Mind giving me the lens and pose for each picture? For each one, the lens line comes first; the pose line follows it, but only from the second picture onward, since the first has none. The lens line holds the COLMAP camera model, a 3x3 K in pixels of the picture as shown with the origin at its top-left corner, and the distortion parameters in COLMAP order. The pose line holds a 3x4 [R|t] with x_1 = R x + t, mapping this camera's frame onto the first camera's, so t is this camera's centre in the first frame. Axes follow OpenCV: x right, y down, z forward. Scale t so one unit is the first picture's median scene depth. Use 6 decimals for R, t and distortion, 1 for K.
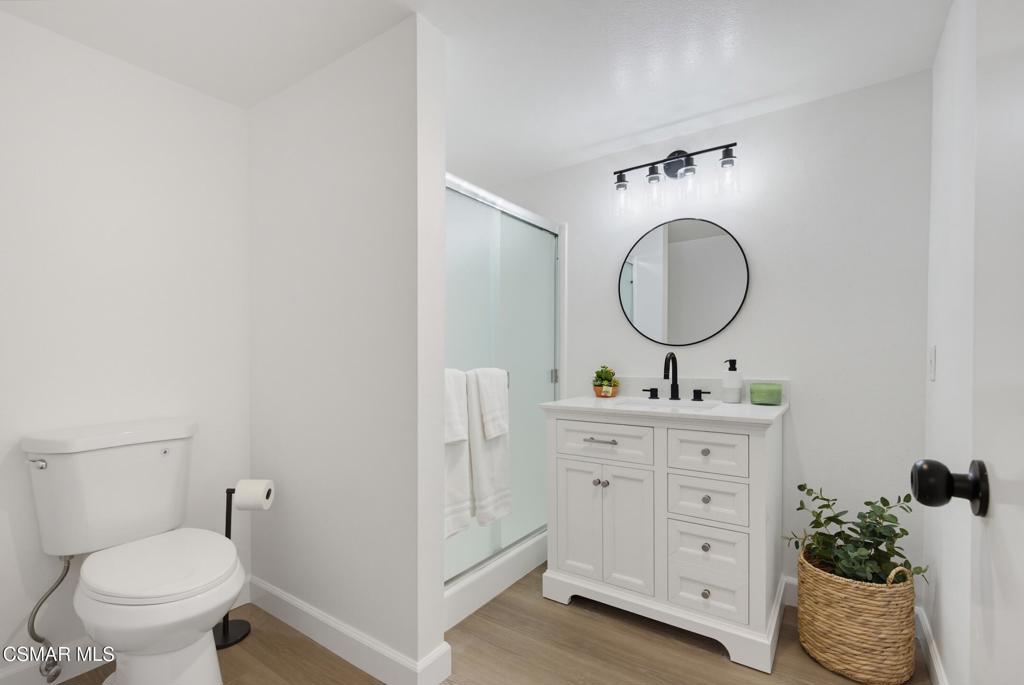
lens RADIAL K [[463.6, 0, 519.4], [0, 463.6, 360.8], [0, 0, 1]] dist [0.002525, -0.000457]
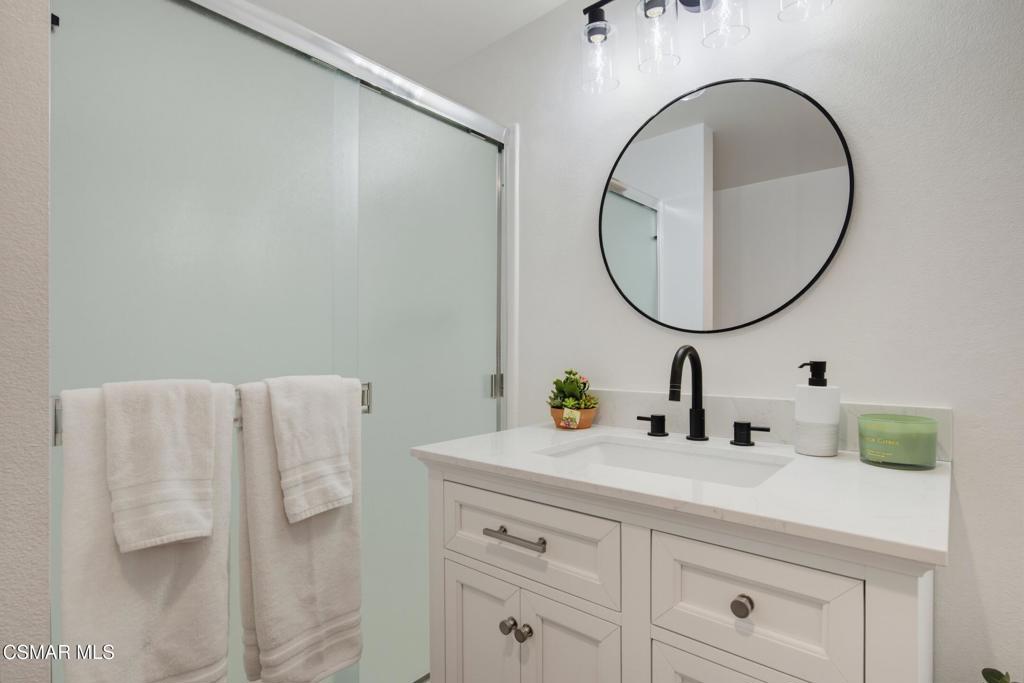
lens RADIAL K [[521.5, 0, 516.1], [0, 521.5, 351.3], [0, 0, 1]] dist [-0.007383, -0.000156]
pose [[0.995332, 0.003715, -0.096443, 0.209695], [-0.004692, 0.999940, -0.009908, -0.006030], [0.096400, 0.010314, 0.995289, 0.453276]]
